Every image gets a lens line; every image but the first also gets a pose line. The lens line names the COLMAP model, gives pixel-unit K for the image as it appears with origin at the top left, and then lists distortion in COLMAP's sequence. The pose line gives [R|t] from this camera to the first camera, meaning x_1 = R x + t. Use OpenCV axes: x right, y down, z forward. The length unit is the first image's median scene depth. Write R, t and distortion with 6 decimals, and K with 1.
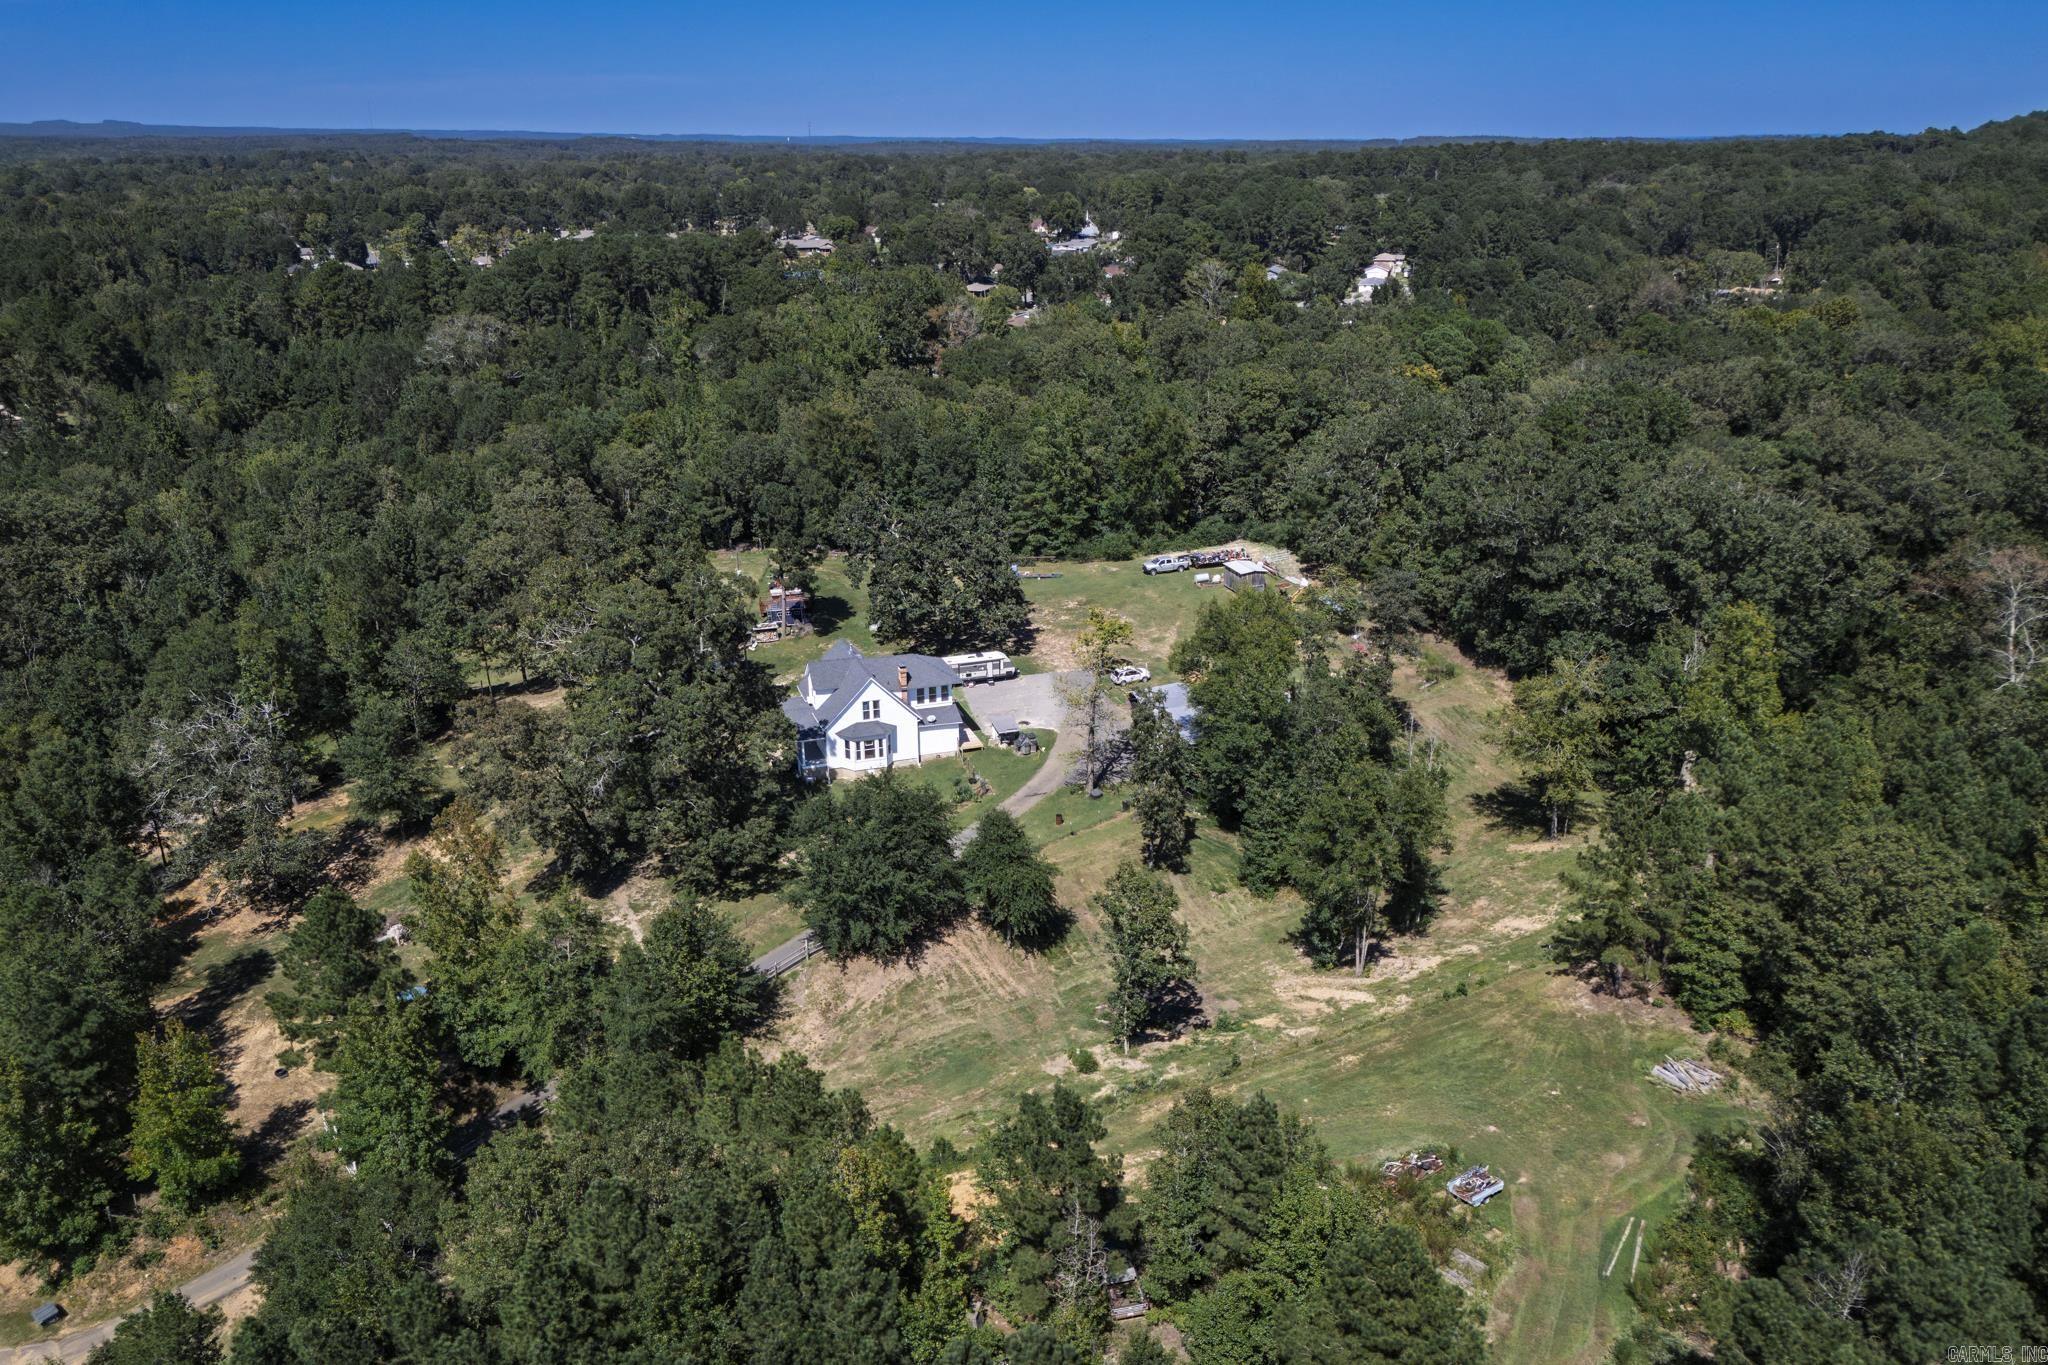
lens RADIAL K [[1399.8, 0, 988.0], [0, 1399.8, 692.2], [0, 0, 1]] dist [0.041976, -0.001409]
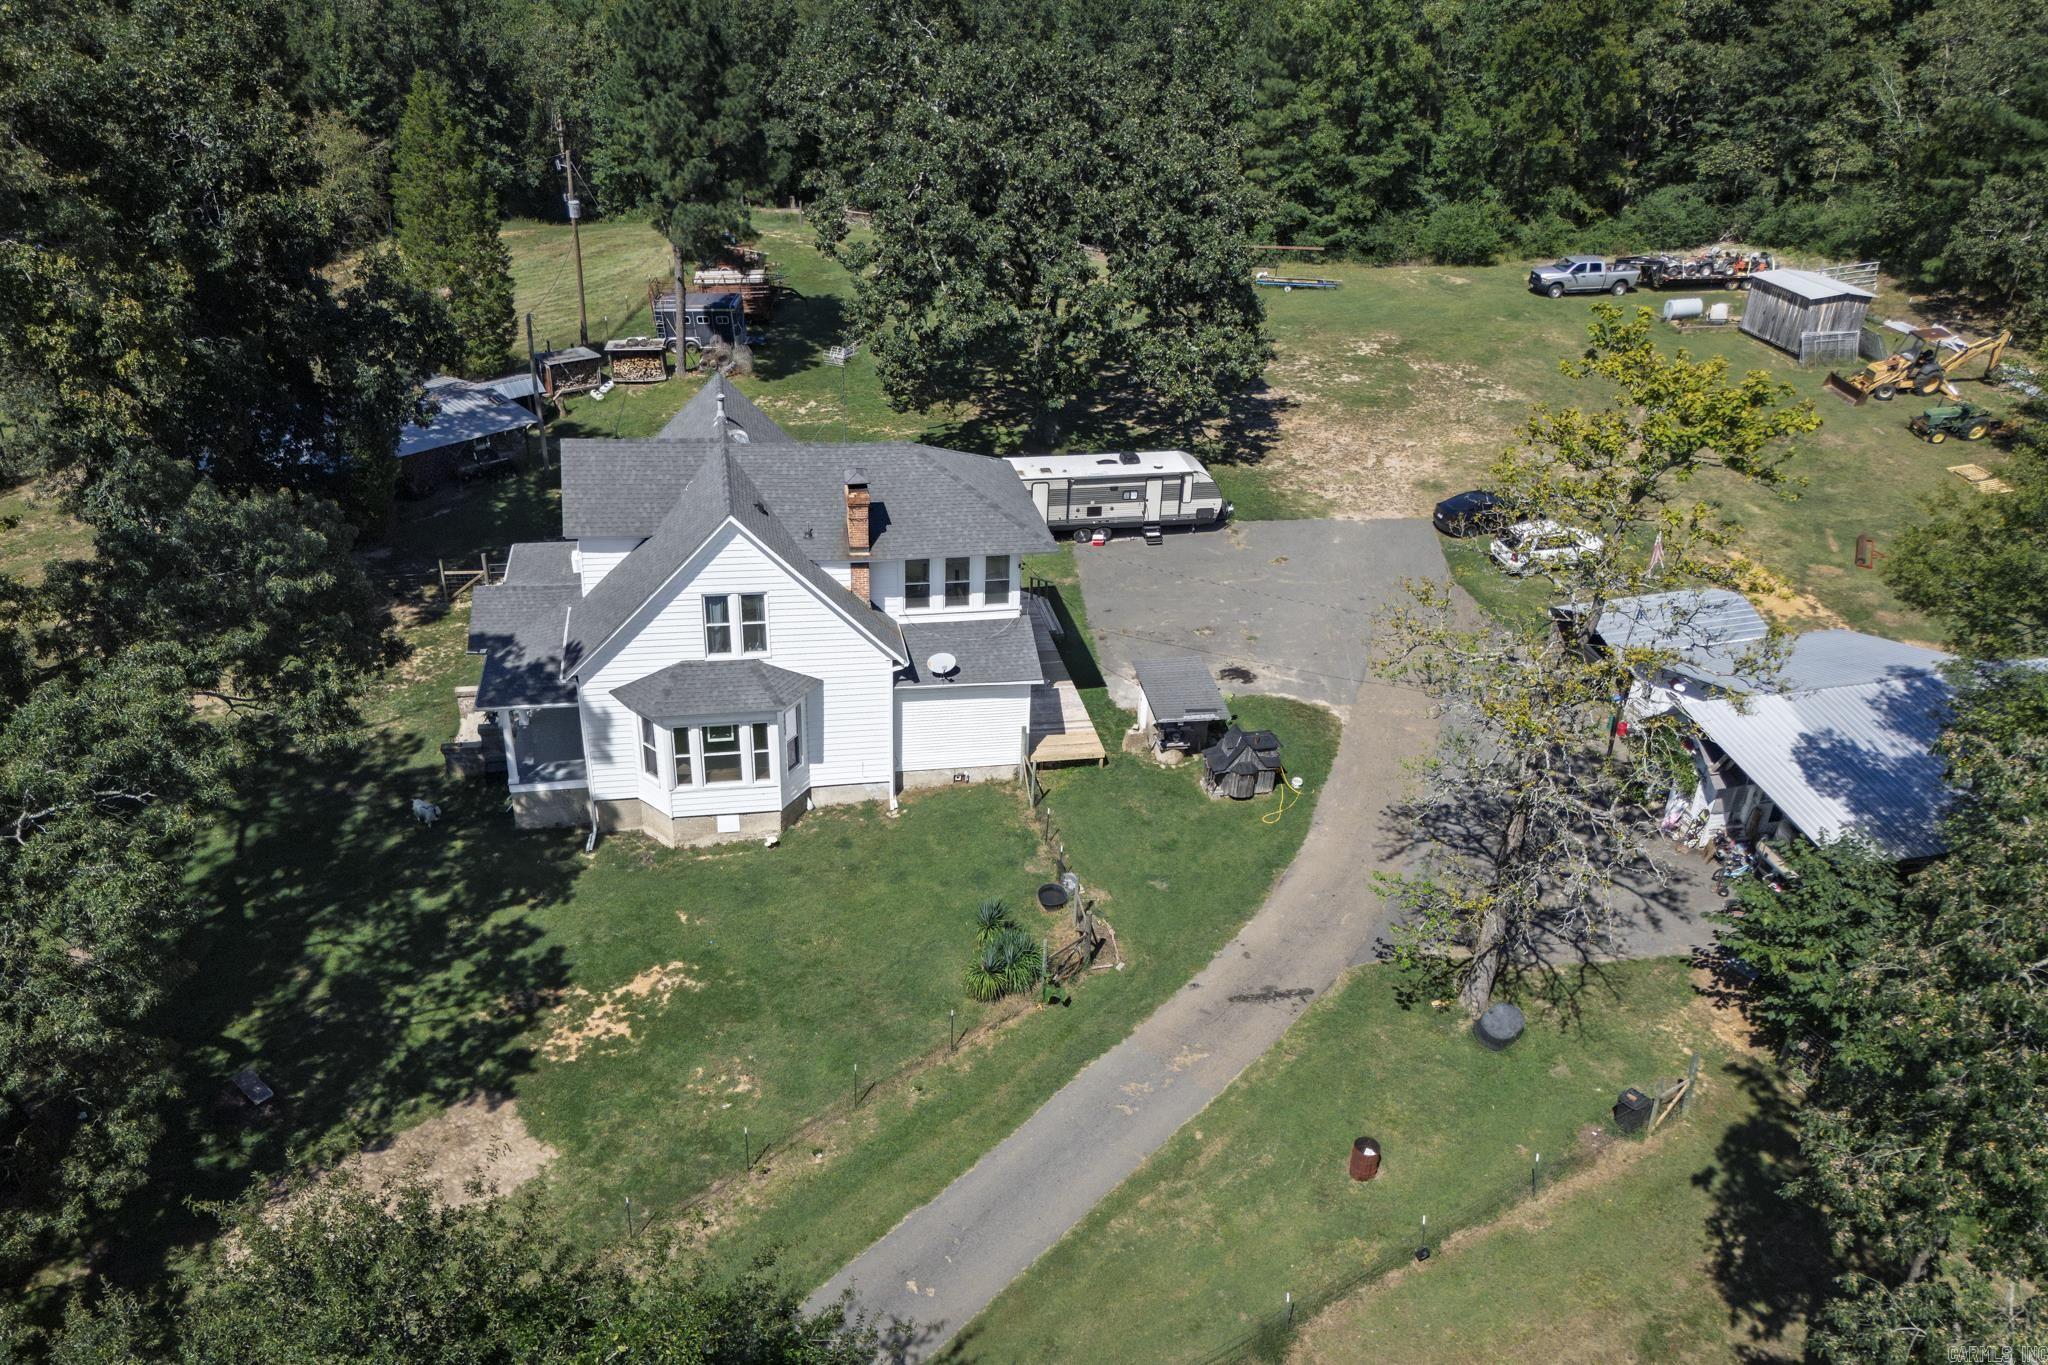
lens RADIAL K [[1399.8, 0, 988.0], [0, 1399.8, 692.2], [0, 0, 1]] dist [0.041976, -0.001409]
pose [[0.989462, 0.099959, -0.104755, 0.001868], [-0.082444, 0.983681, 0.159918, -0.021897], [0.119031, -0.149596, 0.981556, 0.625543]]
